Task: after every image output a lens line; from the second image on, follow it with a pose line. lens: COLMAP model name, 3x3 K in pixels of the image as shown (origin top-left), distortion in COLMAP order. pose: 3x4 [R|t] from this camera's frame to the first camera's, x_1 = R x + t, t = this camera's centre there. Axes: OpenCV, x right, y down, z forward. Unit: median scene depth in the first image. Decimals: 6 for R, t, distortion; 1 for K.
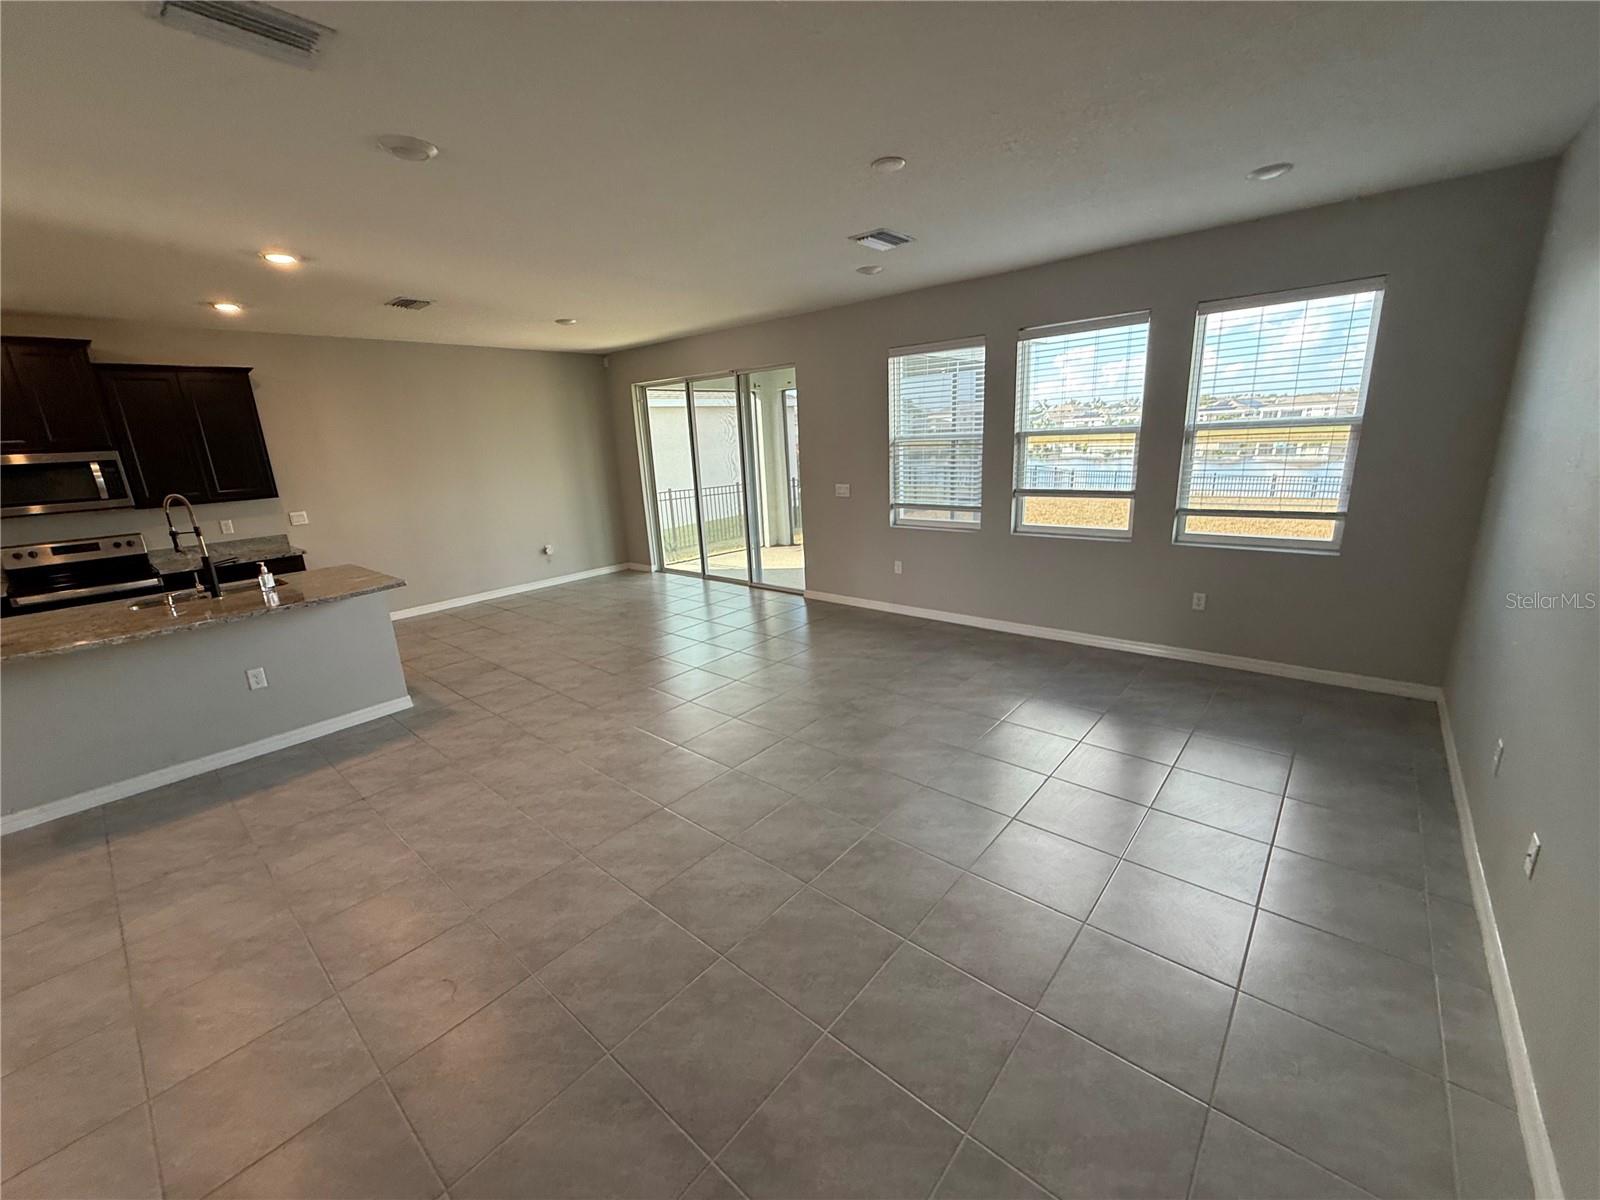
lens RADIAL K [[639.2, 0, 796.2], [0, 639.2, 599.9], [0, 0, 1]] dist [-0.000624, 0.000528]
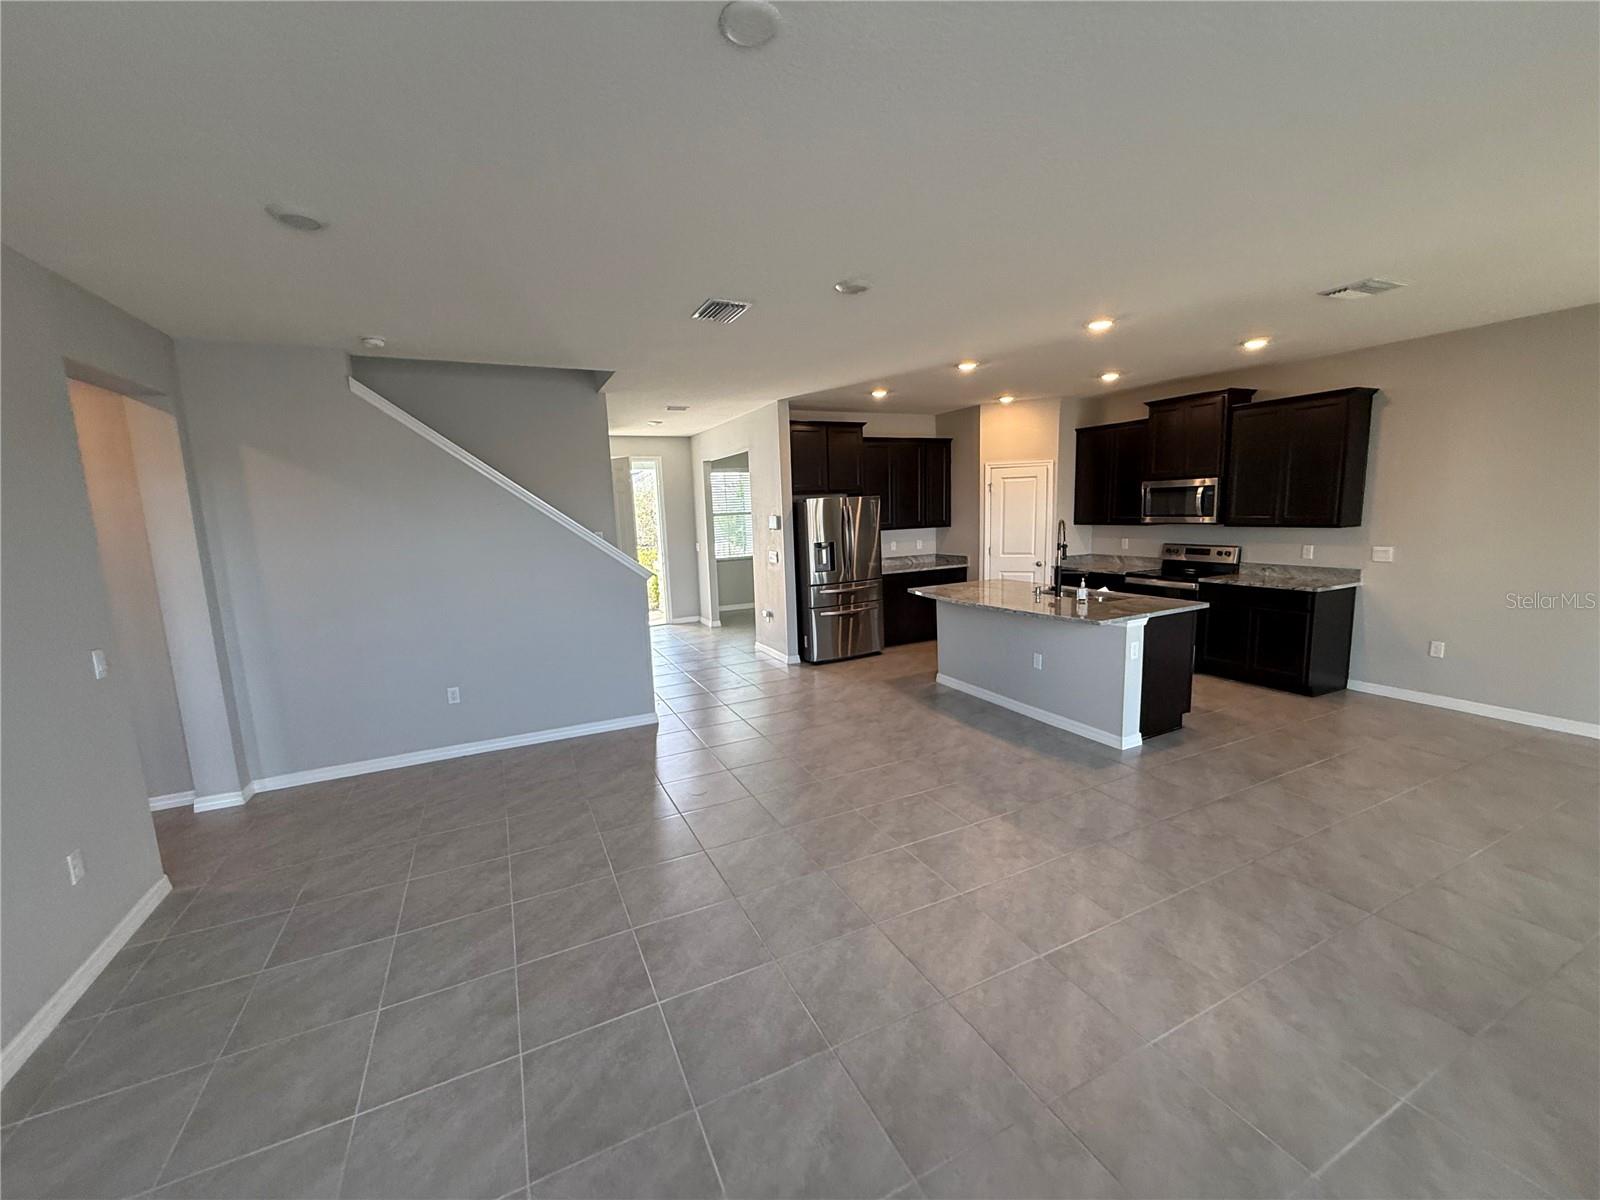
lens RADIAL K [[639.2, 0, 794.8], [0, 639.2, 598.1], [0, 0, 1]] dist [-0.000624, 0.000528]
pose [[-0.400579, 0.194743, -0.895328, 0.429501], [-0.177125, 0.942262, 0.284200, -0.240919], [0.898979, 0.272429, -0.342956, 0.825302]]
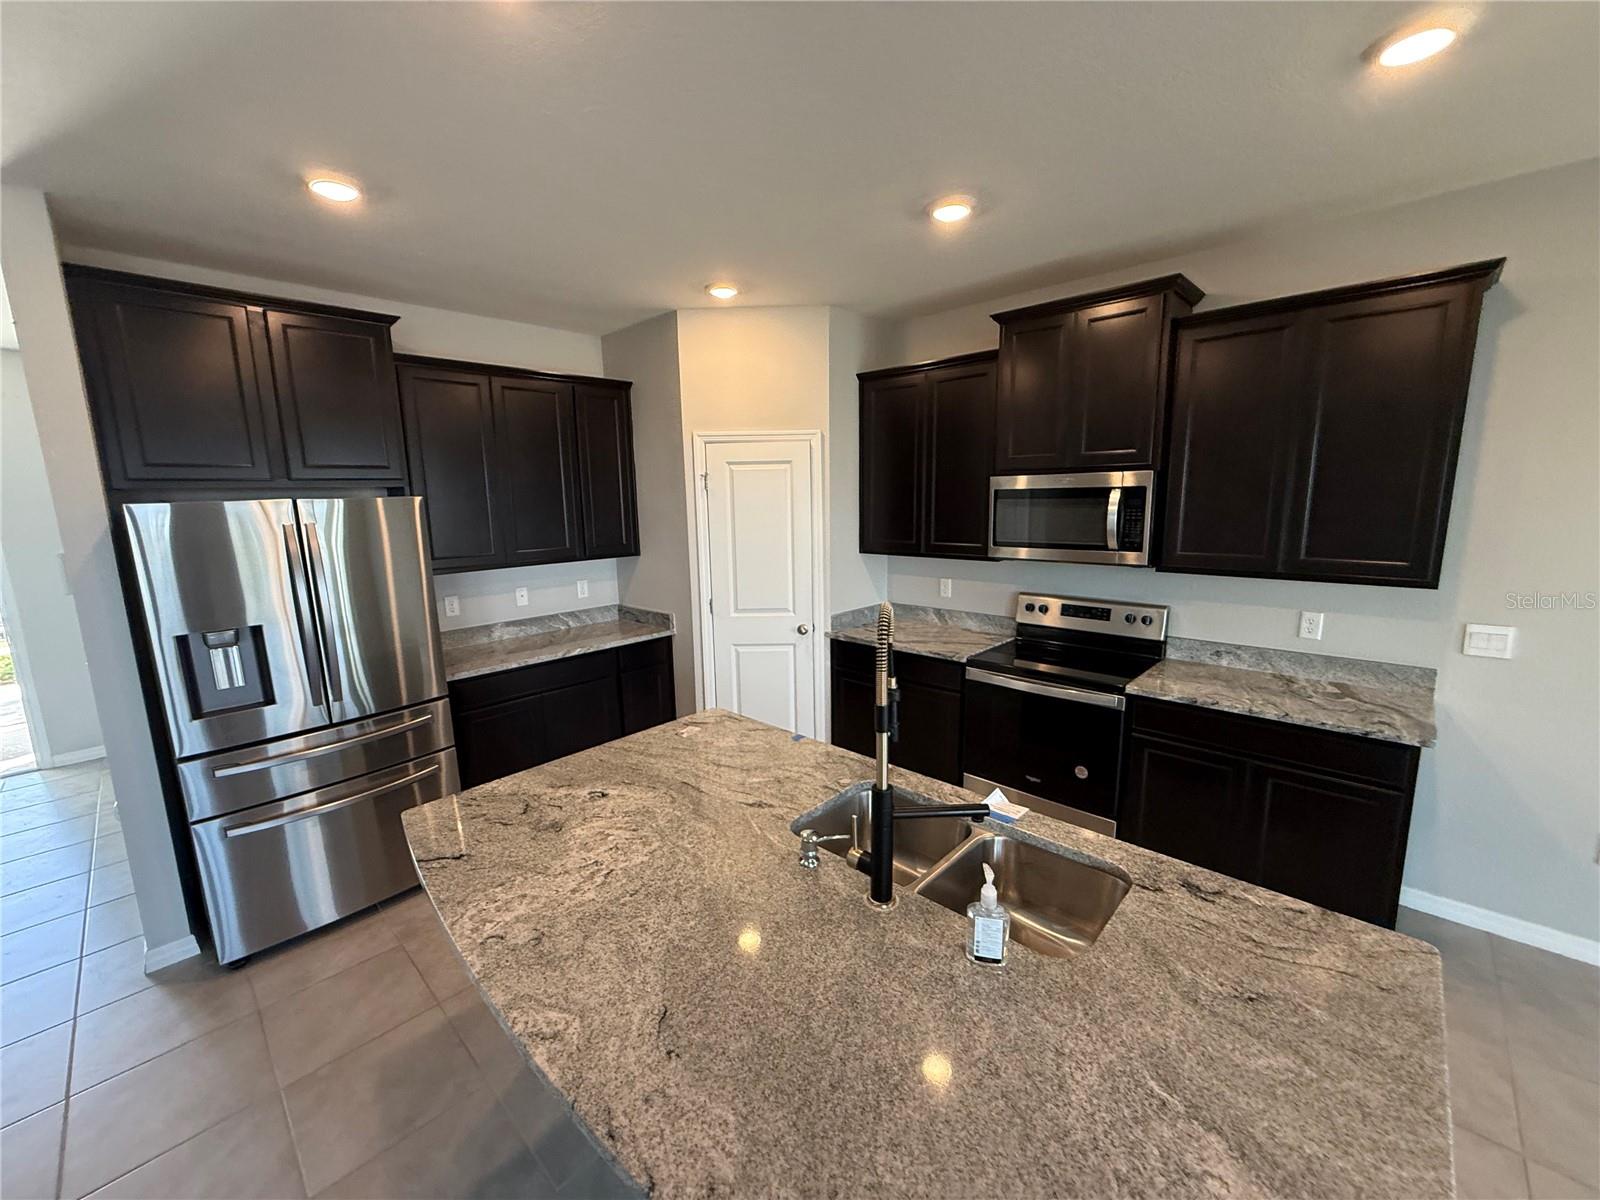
lens RADIAL K [[639.2, 0, 794.8], [0, 639.2, 600.0], [0, 0, 1]] dist [-0.000624, 0.000528]
pose [[-0.052446, 0.218810, -0.974357, -0.506494], [-0.228181, 0.947262, 0.225007, -0.195722], [0.972205, 0.234130, 0.000248, 0.781319]]
